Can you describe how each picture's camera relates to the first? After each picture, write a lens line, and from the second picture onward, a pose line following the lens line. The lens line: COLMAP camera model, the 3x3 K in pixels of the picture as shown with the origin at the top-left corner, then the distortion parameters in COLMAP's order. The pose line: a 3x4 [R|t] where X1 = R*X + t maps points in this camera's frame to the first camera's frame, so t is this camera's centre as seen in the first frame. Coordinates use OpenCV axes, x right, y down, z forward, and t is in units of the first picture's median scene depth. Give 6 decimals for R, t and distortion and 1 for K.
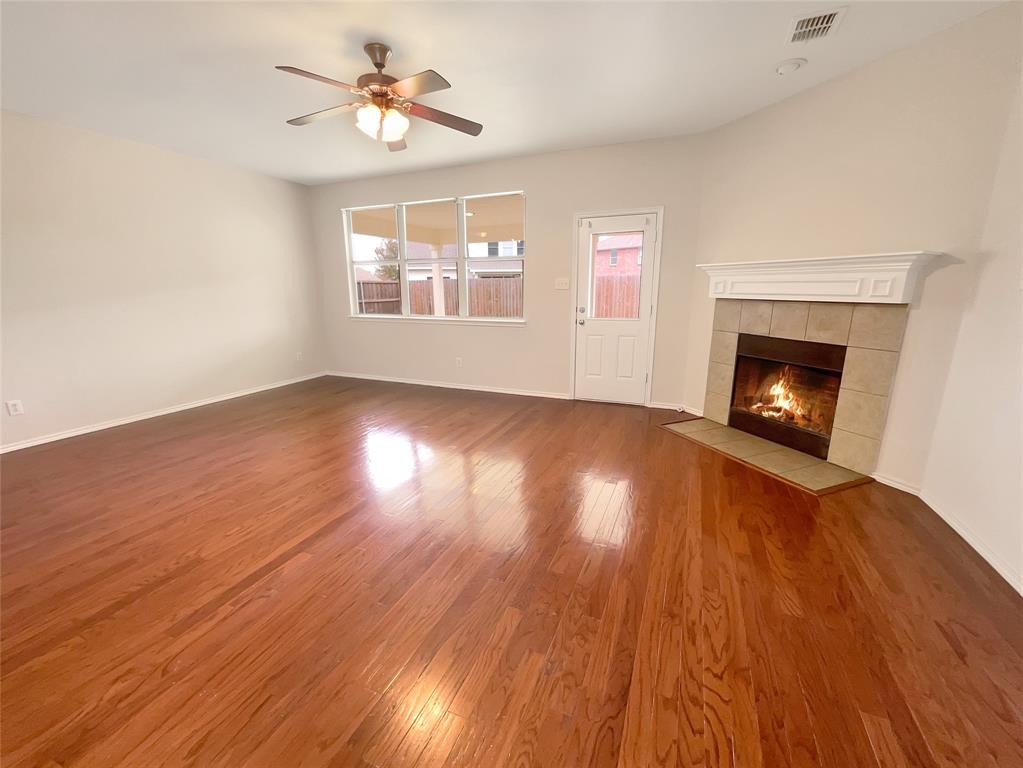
lens RADIAL K [[412.5, 0, 509.5], [0, 412.5, 381.3], [0, 0, 1]] dist [0.001224, 0.000263]
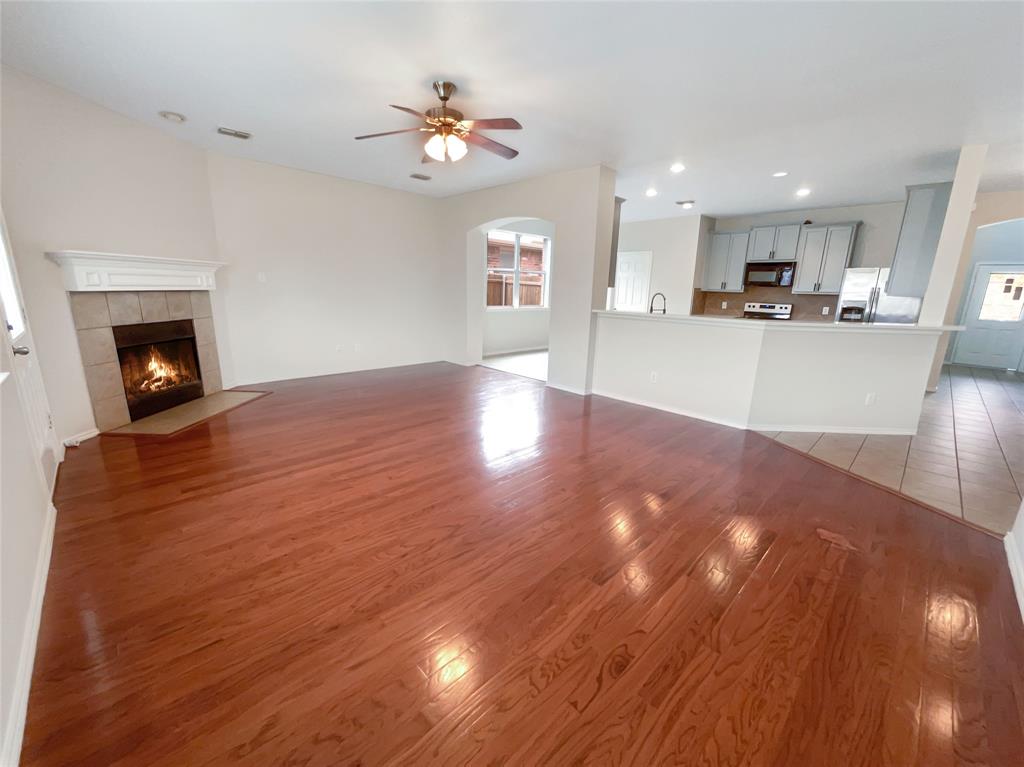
lens RADIAL K [[412.9, 0, 510.0], [0, 412.9, 384.0], [0, 0, 1]] dist [0.001224, 0.000263]
pose [[-0.928457, -0.100265, 0.357651, -0.713507], [0.064306, 0.904948, 0.420635, -0.363947], [-0.365831, 0.413541, -0.833758, 1.623402]]
